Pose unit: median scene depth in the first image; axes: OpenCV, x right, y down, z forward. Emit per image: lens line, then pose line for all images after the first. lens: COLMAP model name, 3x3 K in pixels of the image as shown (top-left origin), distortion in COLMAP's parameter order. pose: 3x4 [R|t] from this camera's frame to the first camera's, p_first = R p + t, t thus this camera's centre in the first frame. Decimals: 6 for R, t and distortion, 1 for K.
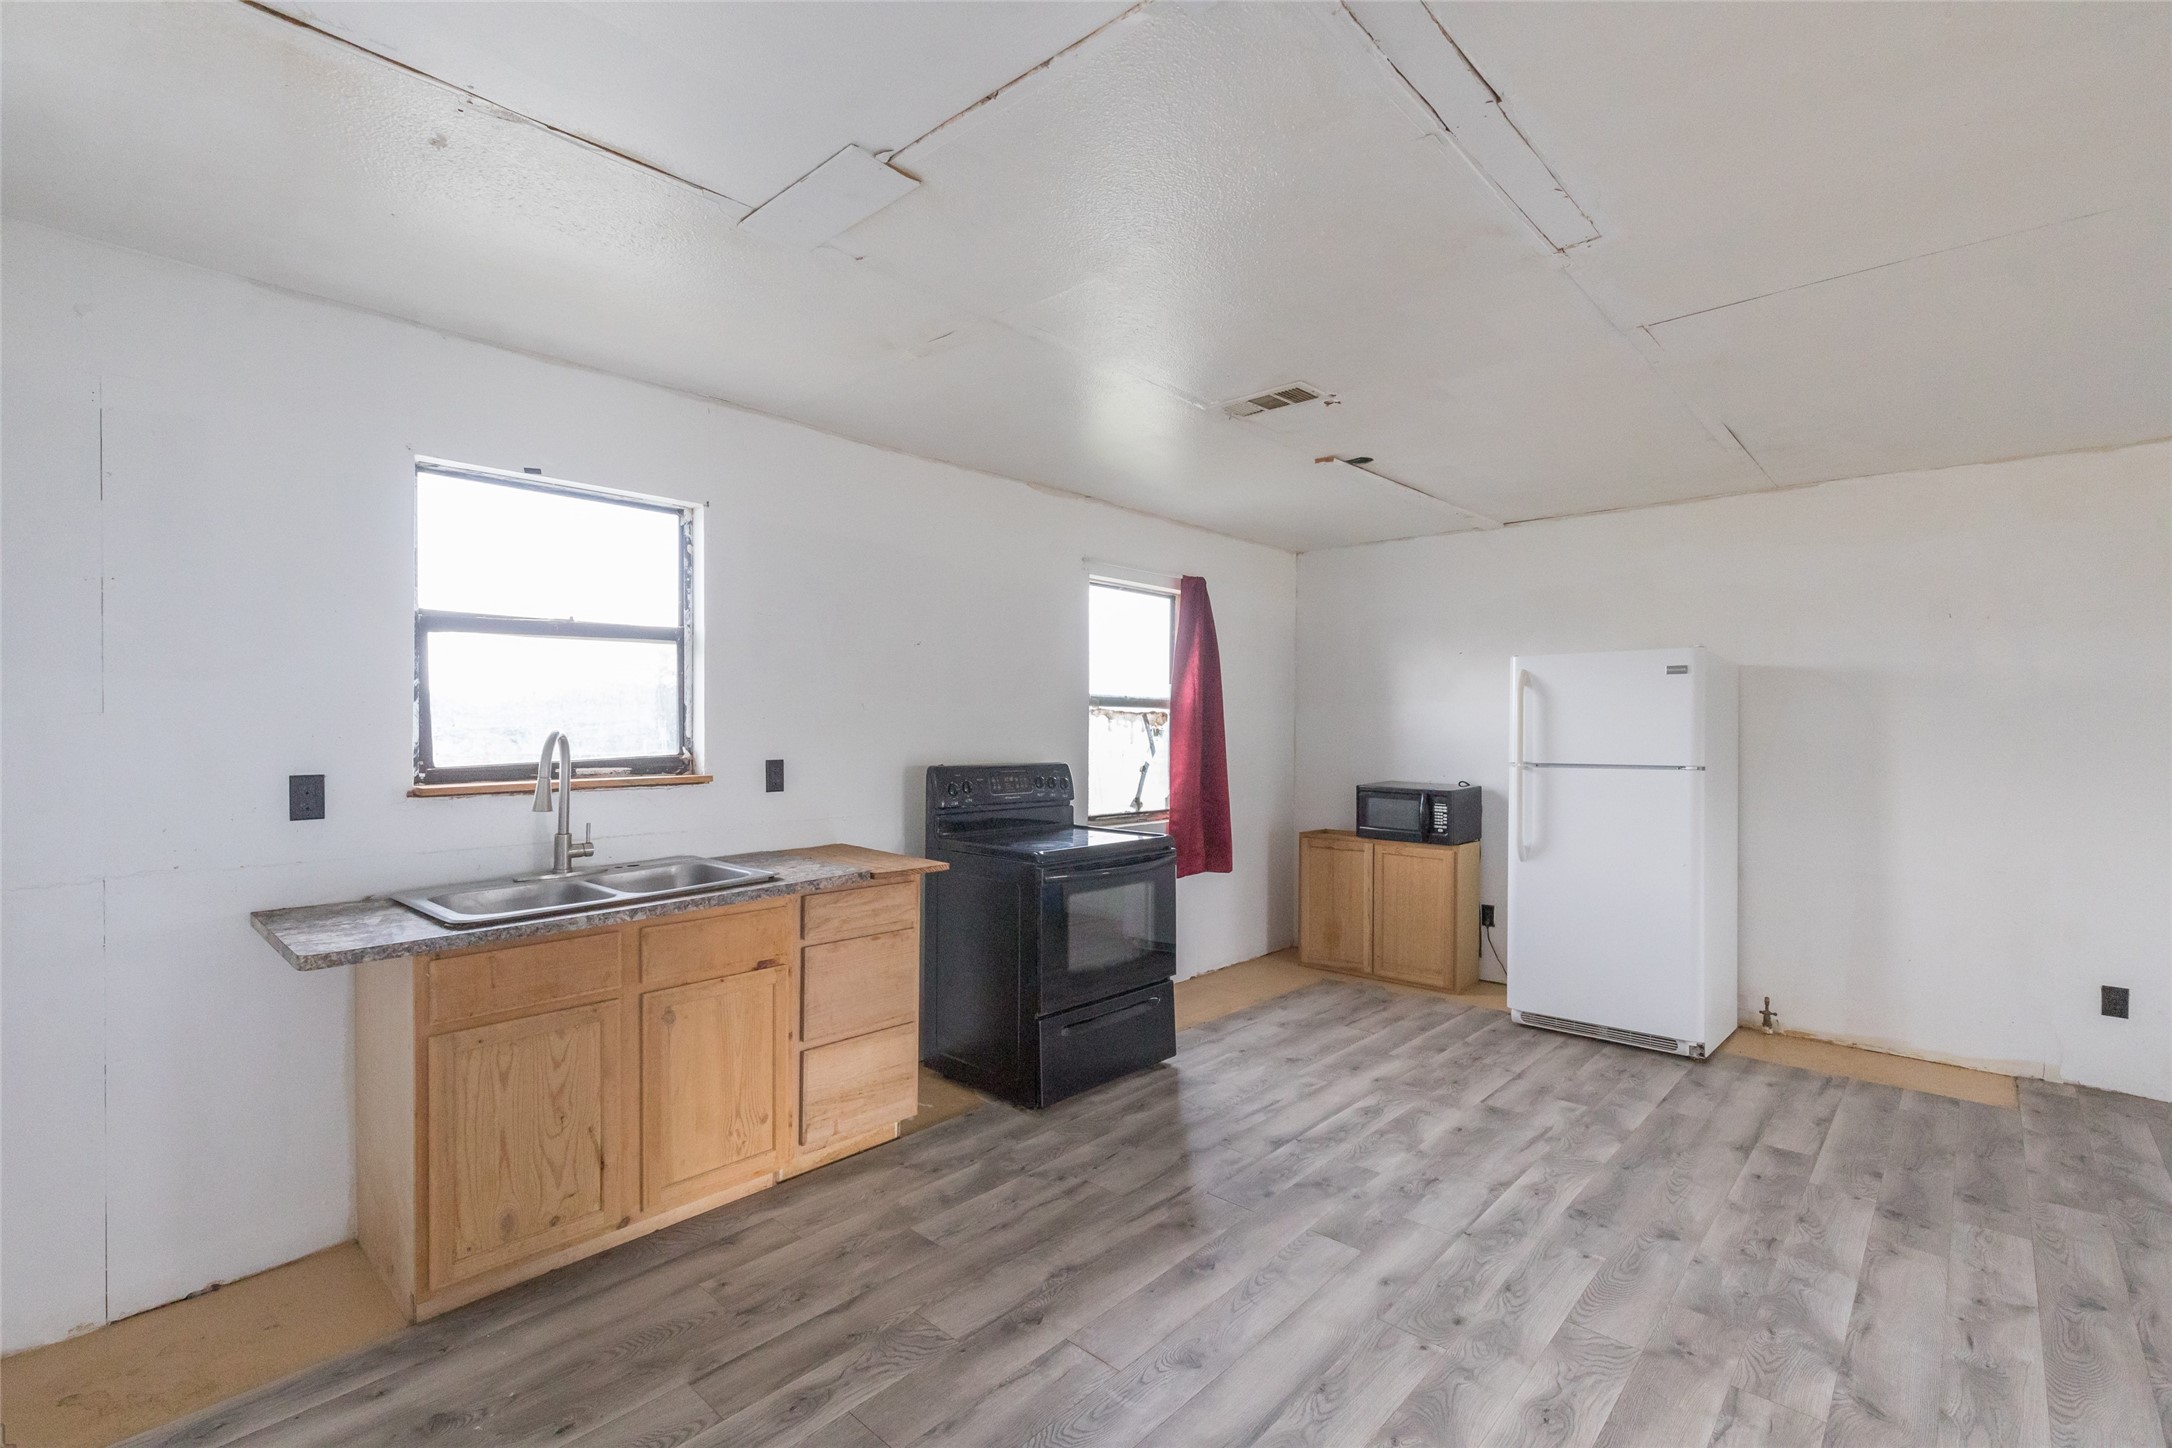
lens RADIAL K [[988.9, 0, 1098.2], [0, 988.9, 731.4], [0, 0, 1]] dist [0.009597, -0.002834]
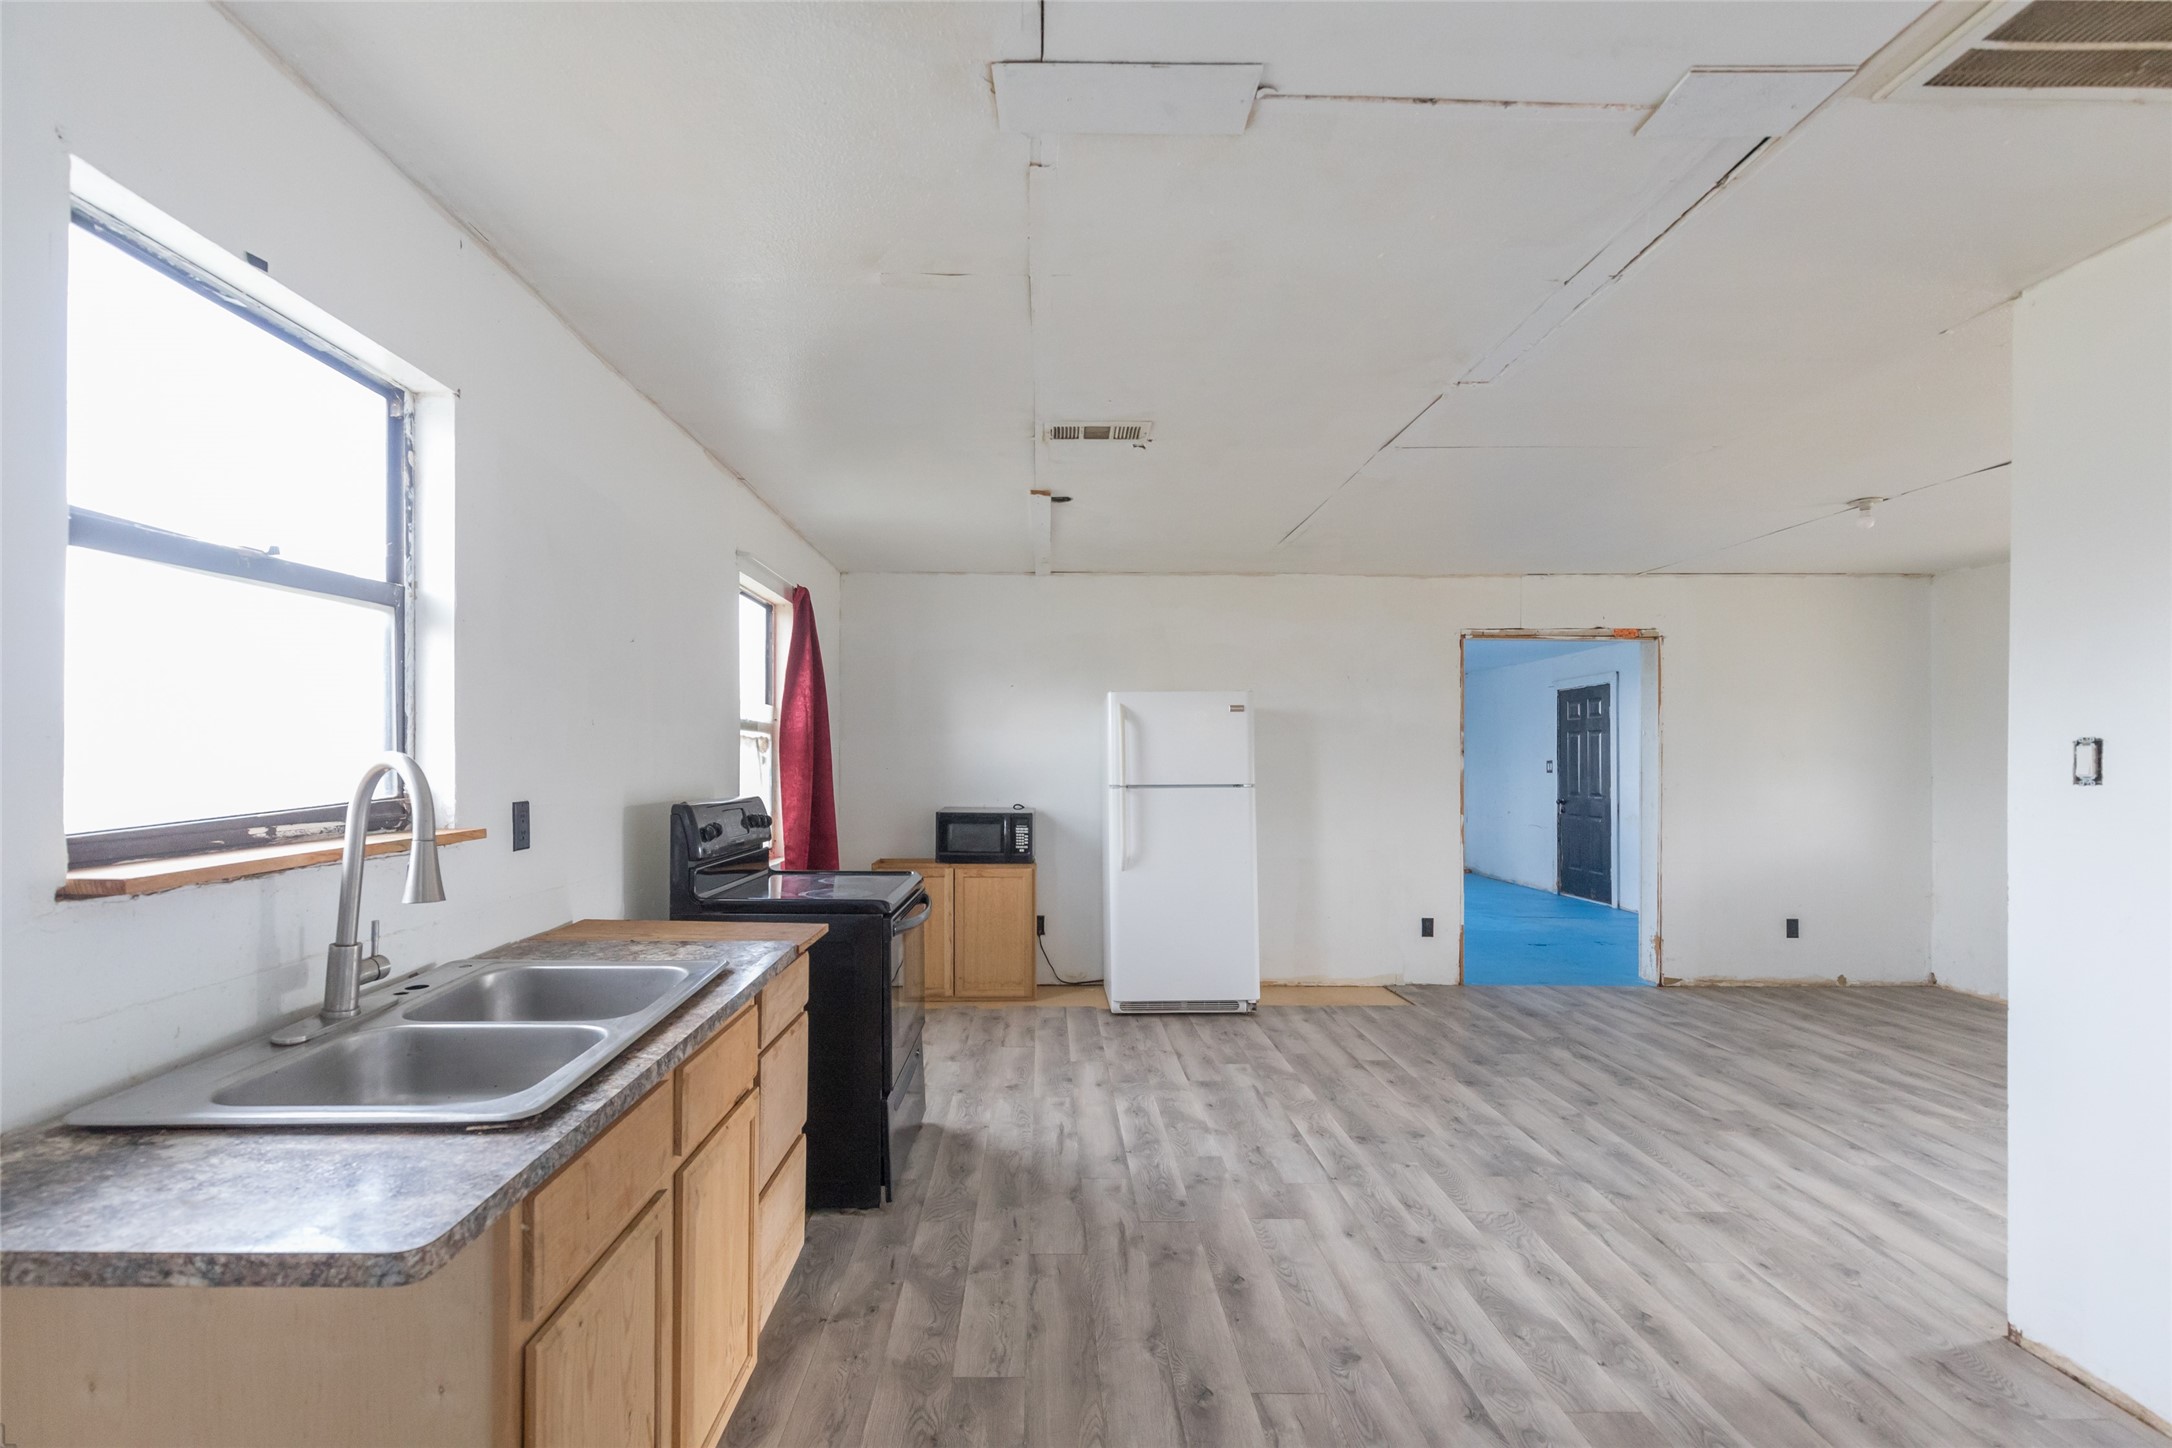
lens RADIAL K [[988.9, 0, 1067.0], [0, 988.9, 752.4], [0, 0, 1]] dist [0.009597, -0.002834]
pose [[0.726984, 0.001690, 0.686652, -0.540203], [0.004706, 0.999961, -0.007444, 0.002964], [-0.686638, 0.008643, 0.726948, 0.281737]]
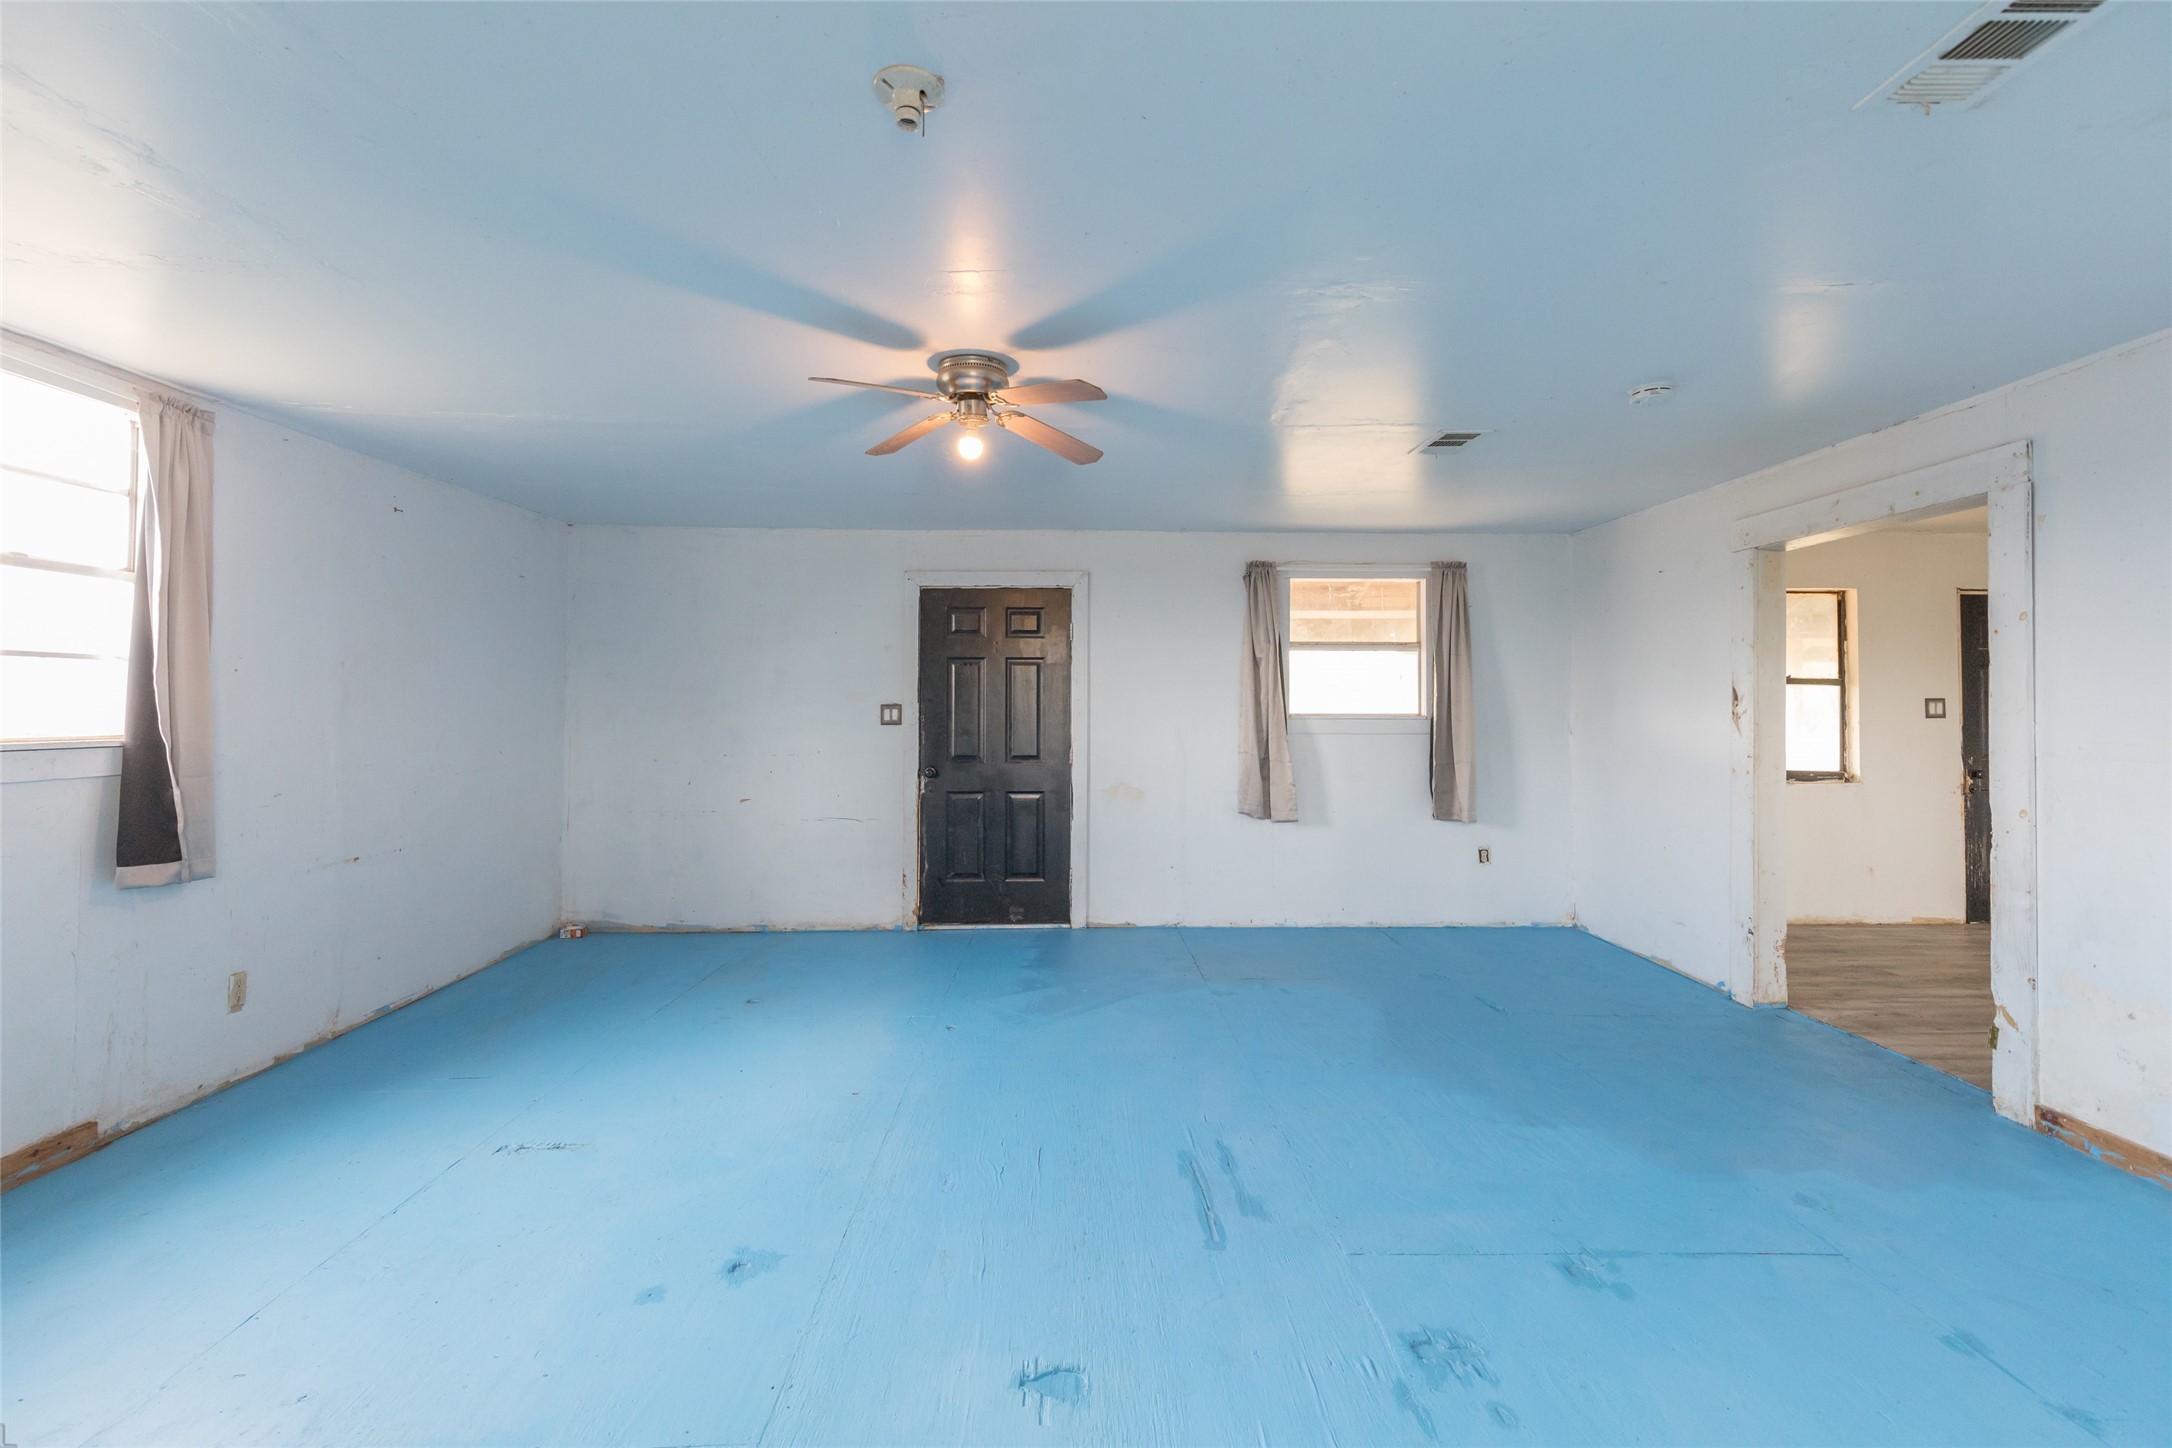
lens RADIAL K [[988.9, 0, 1087.4], [0, 988.9, 689.6], [0, 0, 1]] dist [0.009597, -0.002834]
pose [[-0.680158, 0.004241, 0.733053, 0.723421], [-0.004849, 0.999935, -0.010284, 0.002791], [-0.733049, -0.010549, -0.680094, 1.936792]]
